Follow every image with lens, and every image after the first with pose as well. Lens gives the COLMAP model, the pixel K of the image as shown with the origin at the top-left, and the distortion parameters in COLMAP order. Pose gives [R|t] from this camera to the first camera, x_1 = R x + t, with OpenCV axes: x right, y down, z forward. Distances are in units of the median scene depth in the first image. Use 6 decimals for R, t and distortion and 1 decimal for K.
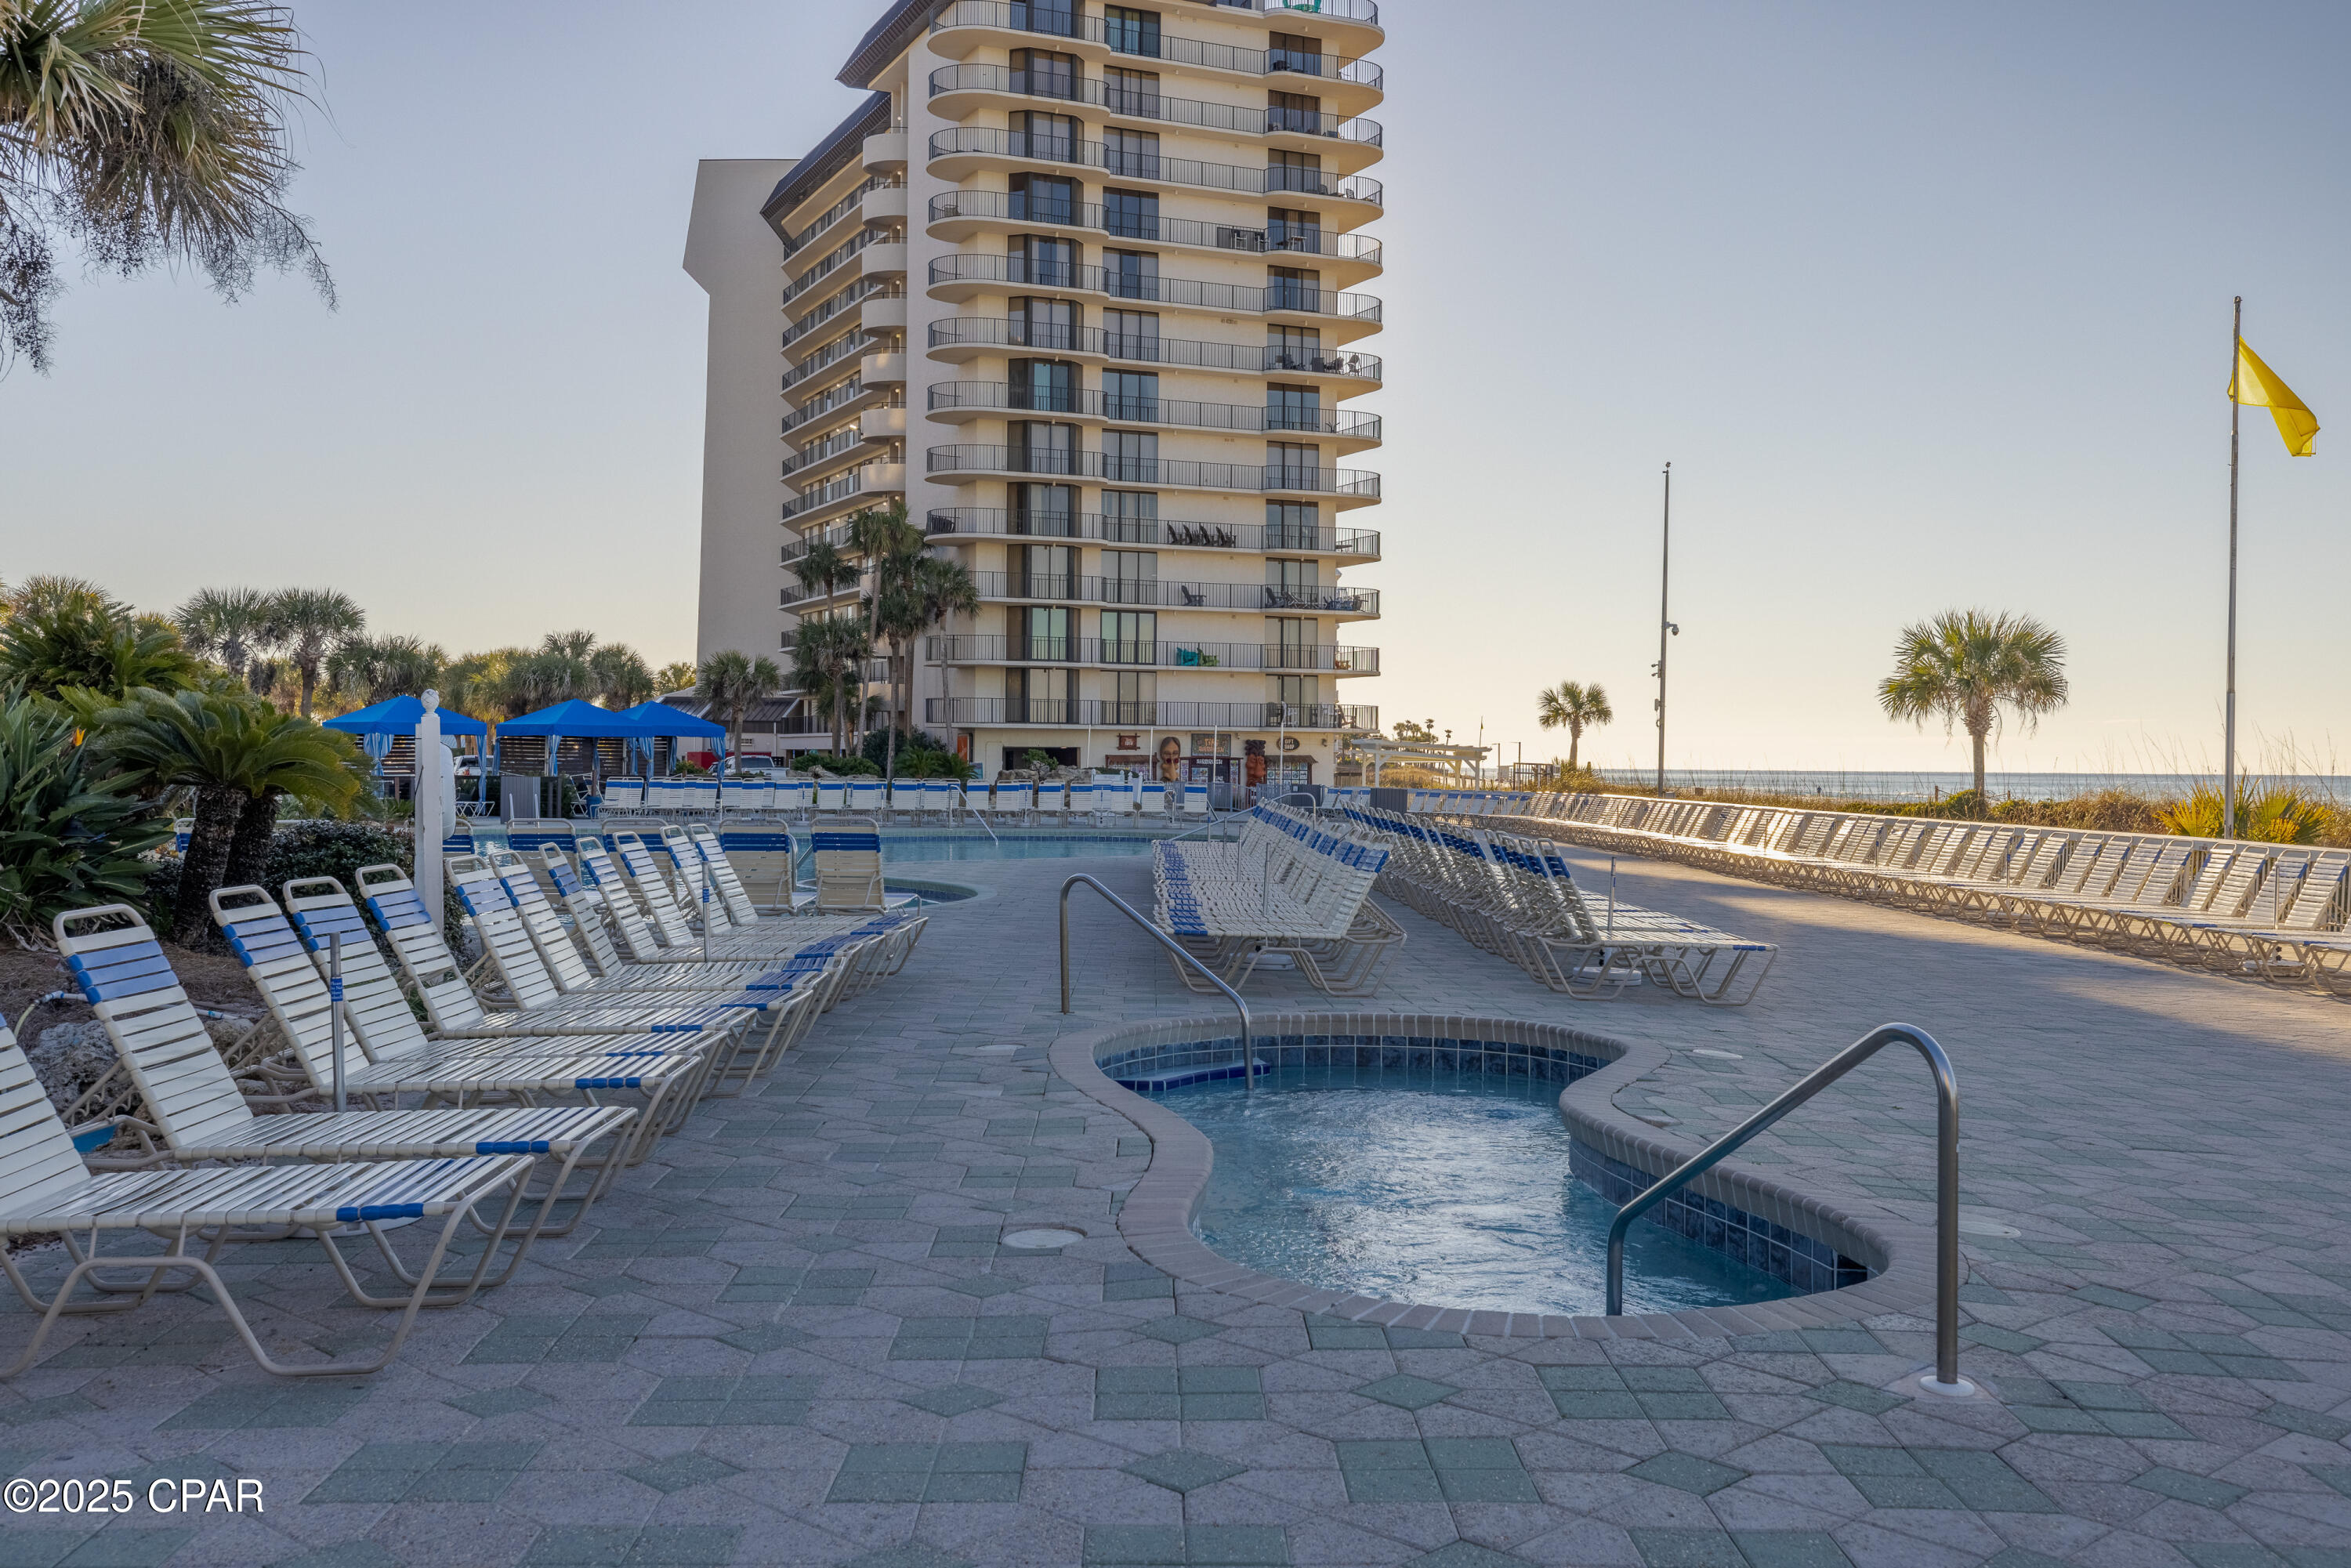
lens RADIAL K [[2268.6, 0, 1174.5], [0, 2268.6, 765.8], [0, 0, 1]] dist [0.018383, 0.000000]
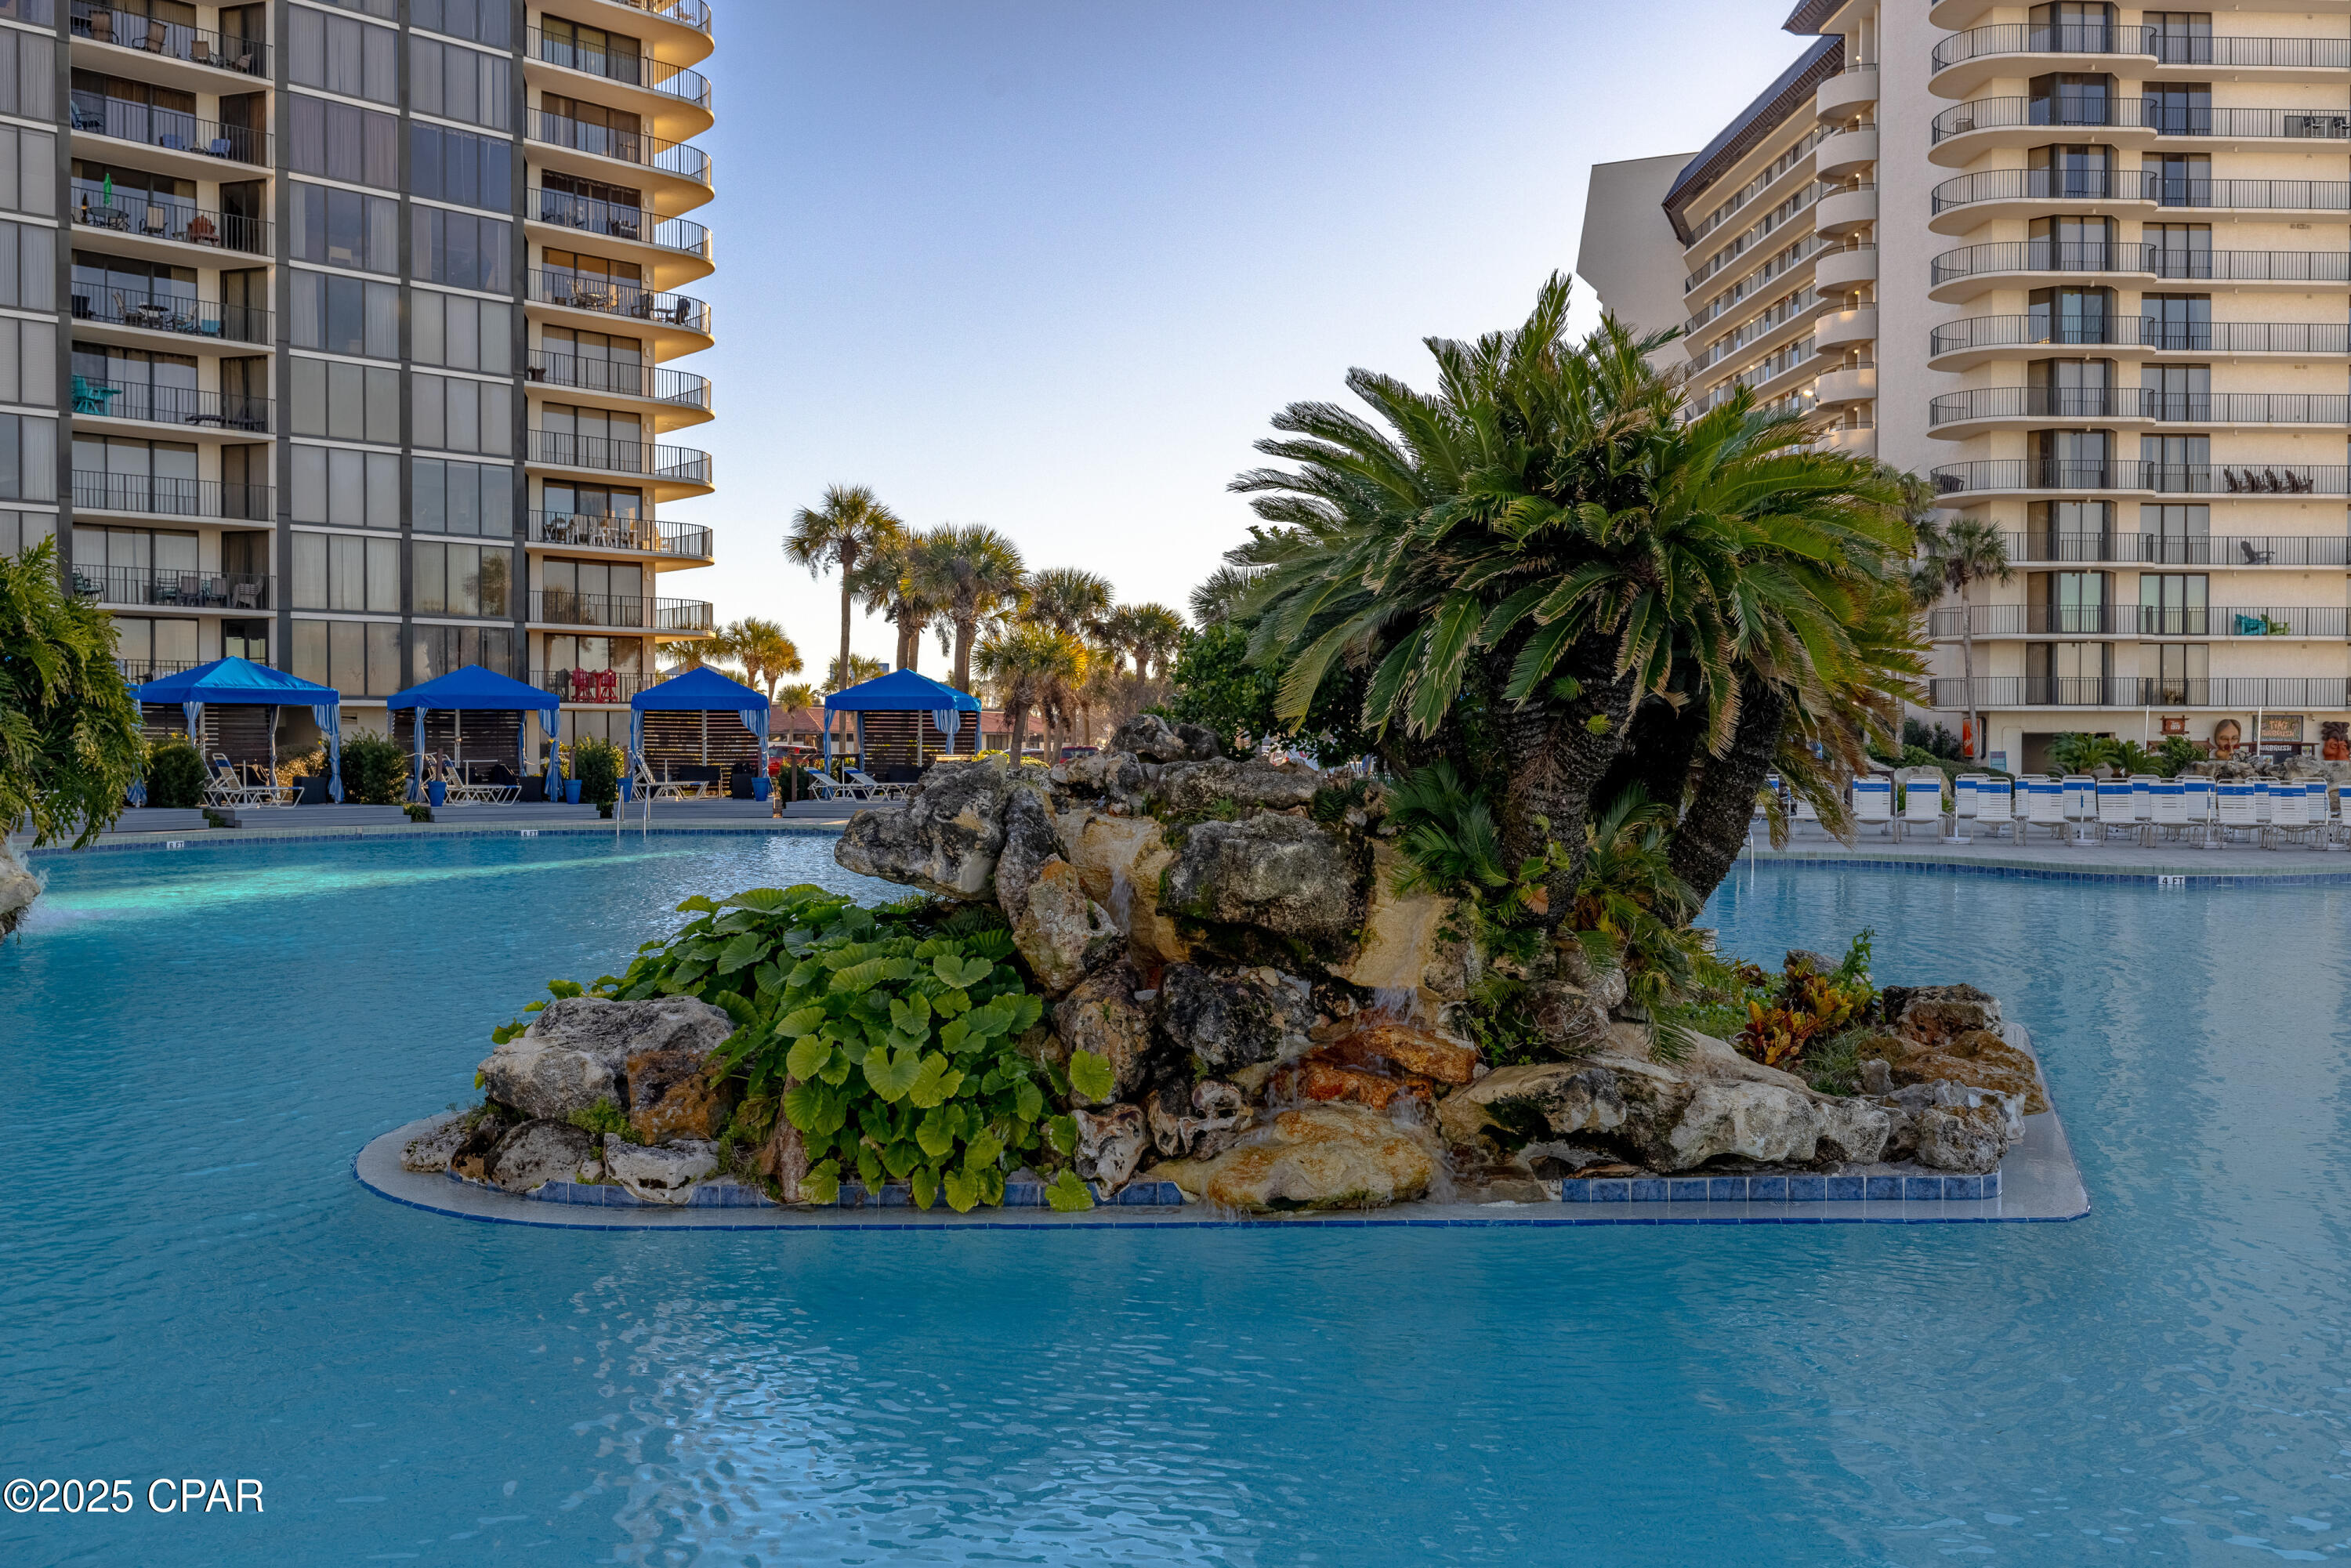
lens RADIAL K [[1877.6, 0, 1173.5], [0, 1877.6, 785.3], [0, 0, 1]] dist [0.007436, -0.005561]
pose [[0.932873, -0.000262, -0.360207, -0.117322], [0.006231, 0.999862, 0.015410, -0.001322], [0.360153, -0.016620, 0.932745, 0.197528]]
